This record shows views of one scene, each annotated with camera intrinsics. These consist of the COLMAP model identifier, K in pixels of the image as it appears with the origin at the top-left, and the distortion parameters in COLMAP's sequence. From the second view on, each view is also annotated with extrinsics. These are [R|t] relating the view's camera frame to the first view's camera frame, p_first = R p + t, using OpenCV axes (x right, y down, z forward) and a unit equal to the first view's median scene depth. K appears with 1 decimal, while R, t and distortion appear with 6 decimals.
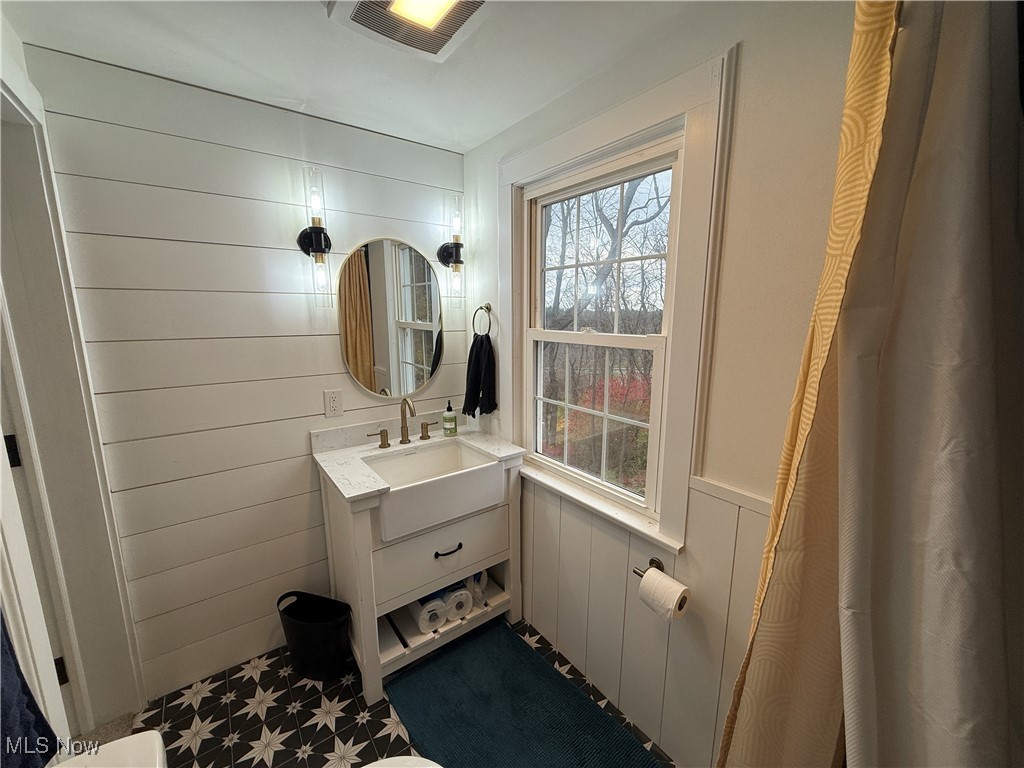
lens RADIAL K [[409.3, 0, 509.6], [0, 409.3, 383.2], [0, 0, 1]] dist [-0.003306, 0.000739]
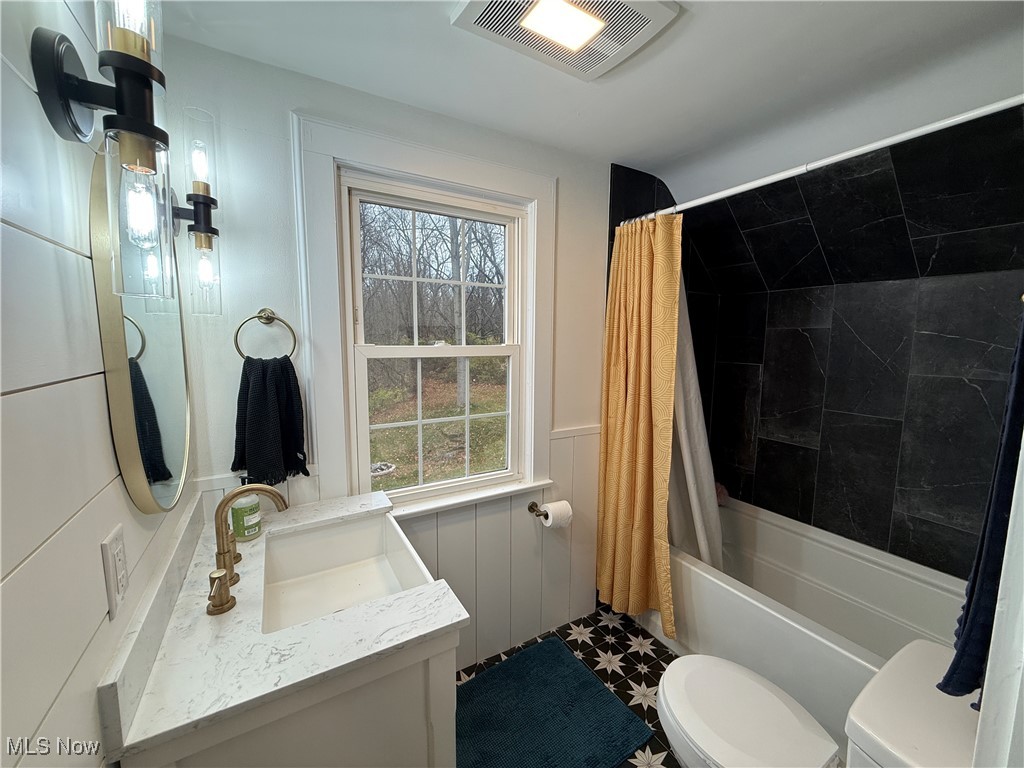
lens RADIAL K [[409.3, 0, 509.8], [0, 409.3, 384.7], [0, 0, 1]] dist [-0.003306, 0.000739]
pose [[0.100073, -0.111326, 0.988732, -0.832521], [0.167394, 0.981440, 0.093563, -0.092634], [-0.980798, 0.156145, 0.116851, 0.710371]]
